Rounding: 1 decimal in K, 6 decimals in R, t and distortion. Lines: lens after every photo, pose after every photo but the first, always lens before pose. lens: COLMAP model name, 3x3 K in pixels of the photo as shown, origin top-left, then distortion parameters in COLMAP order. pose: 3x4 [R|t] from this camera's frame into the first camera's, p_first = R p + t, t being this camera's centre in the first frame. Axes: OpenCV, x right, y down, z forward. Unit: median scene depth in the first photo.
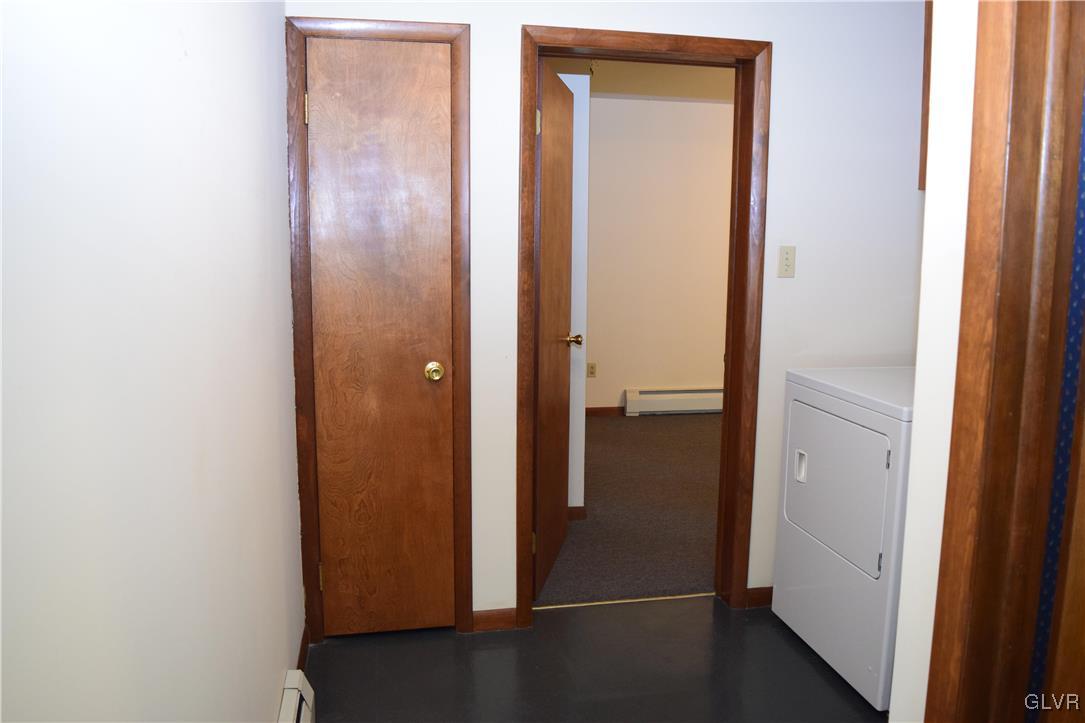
lens RADIAL K [[852.0, 0, 542.4], [0, 852.0, 360.6], [0, 0, 1]] dist [-0.087809, 0.014918]
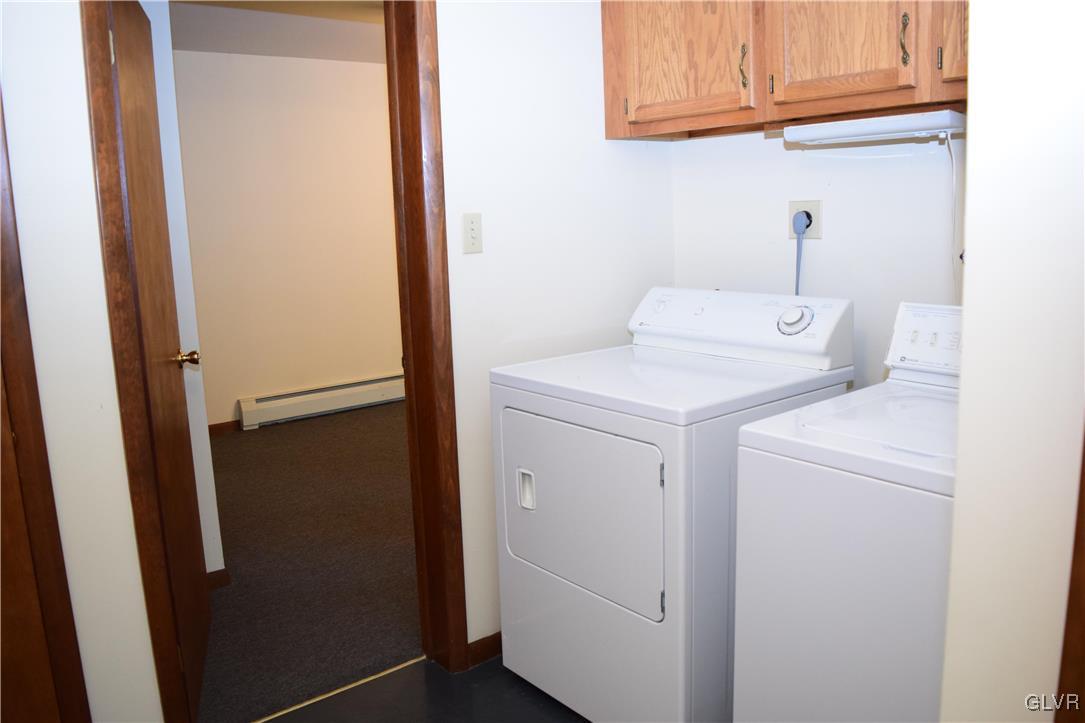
lens RADIAL K [[852.0, 0, 538.7], [0, 852.0, 361.1], [0, 0, 1]] dist [-0.087809, 0.014918]
pose [[0.883305, -0.121914, 0.452670, -0.029182], [0.109963, 0.992536, 0.052738, -0.033370], [-0.455721, 0.003193, 0.890117, 0.264404]]
